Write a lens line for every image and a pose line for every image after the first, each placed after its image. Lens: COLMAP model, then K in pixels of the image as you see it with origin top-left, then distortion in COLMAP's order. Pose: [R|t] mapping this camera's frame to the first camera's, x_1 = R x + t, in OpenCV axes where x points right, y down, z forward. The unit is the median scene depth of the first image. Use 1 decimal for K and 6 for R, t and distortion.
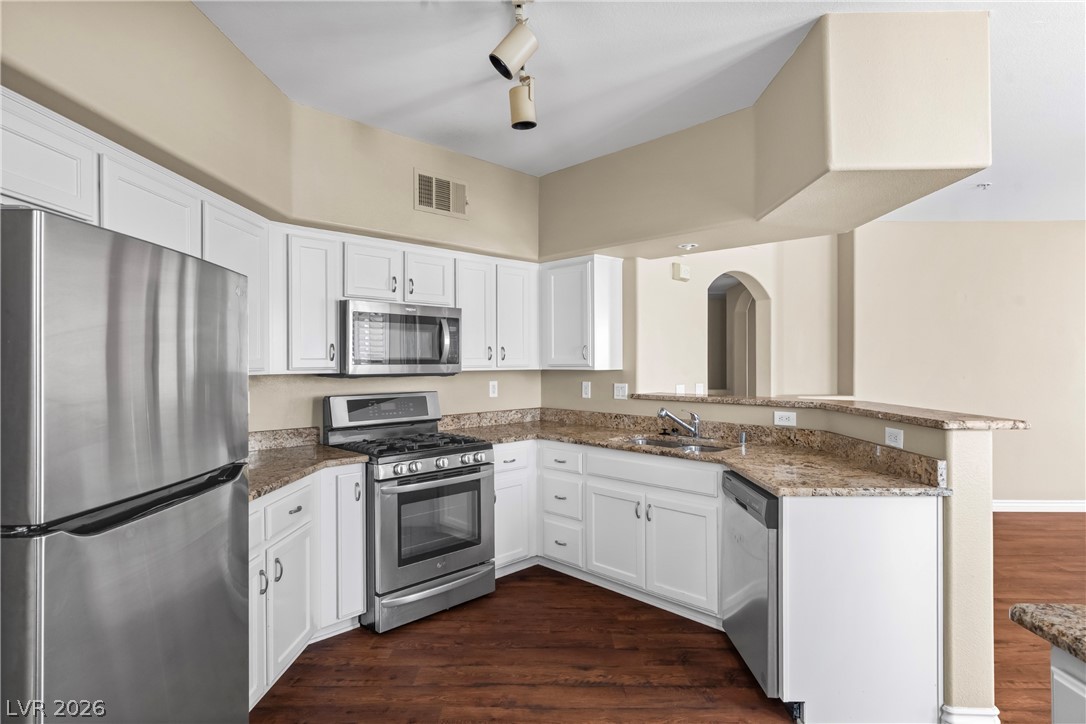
lens RADIAL K [[586.1, 0, 541.0], [0, 586.1, 358.5], [0, 0, 1]] dist [0.002883, 0.000998]
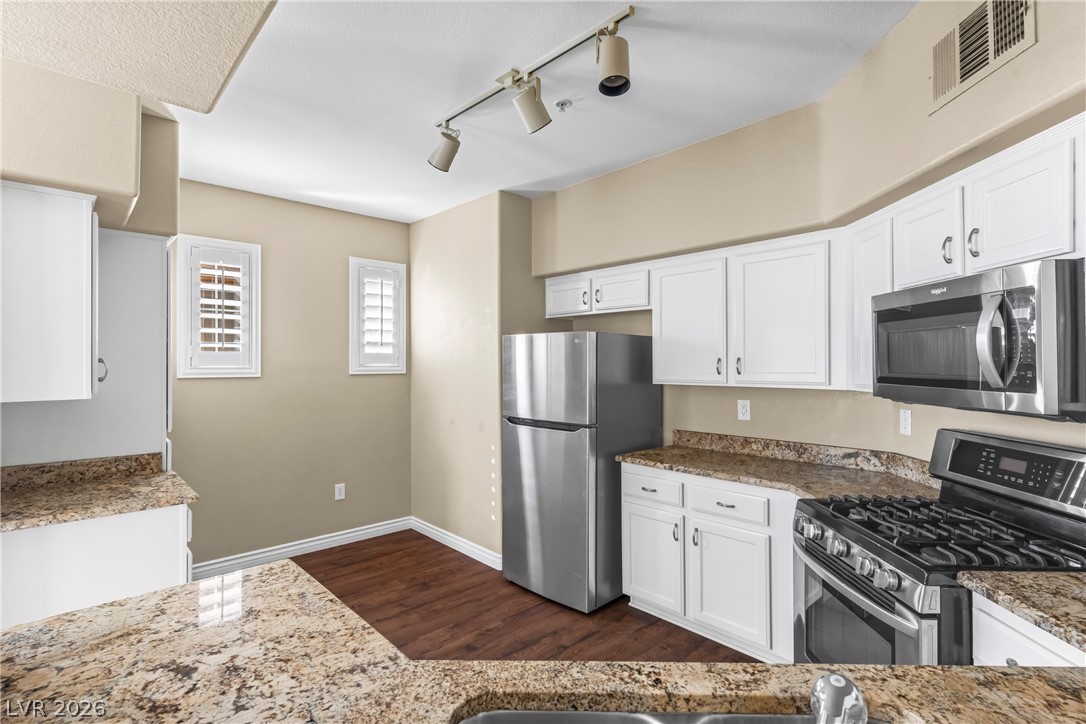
lens RADIAL K [[516.8, 0, 545.7], [0, 516.8, 358.2], [0, 0, 1]] dist [0.002427, -0.000108]
pose [[-0.701451, -0.007565, -0.712678, 0.385411], [-0.001599, 0.999958, -0.009040, -0.011644], [0.712716, -0.005201, -0.701433, 1.036599]]
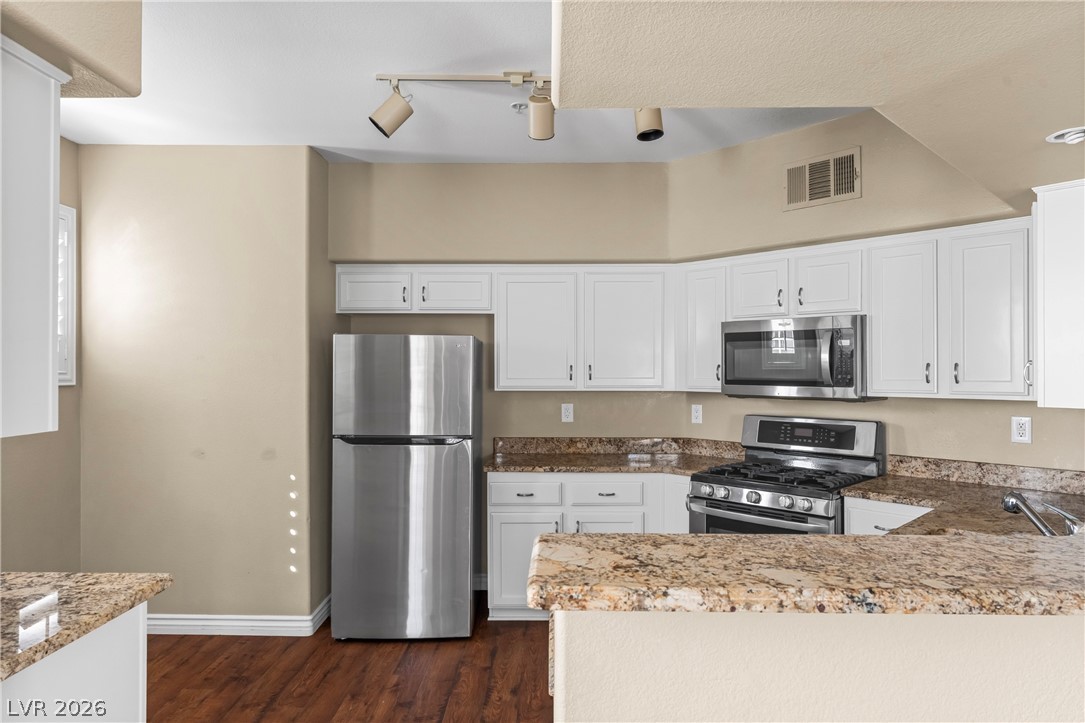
lens RADIAL K [[657.2, 0, 542.5], [0, 657.2, 361.5], [0, 0, 1]] dist [-0.001762, -0.000666]
pose [[0.018483, -0.013979, -0.999731, 0.736939], [-0.003974, 0.999893, -0.014055, -0.009993], [0.999821, 0.004232, 0.018425, 0.589437]]
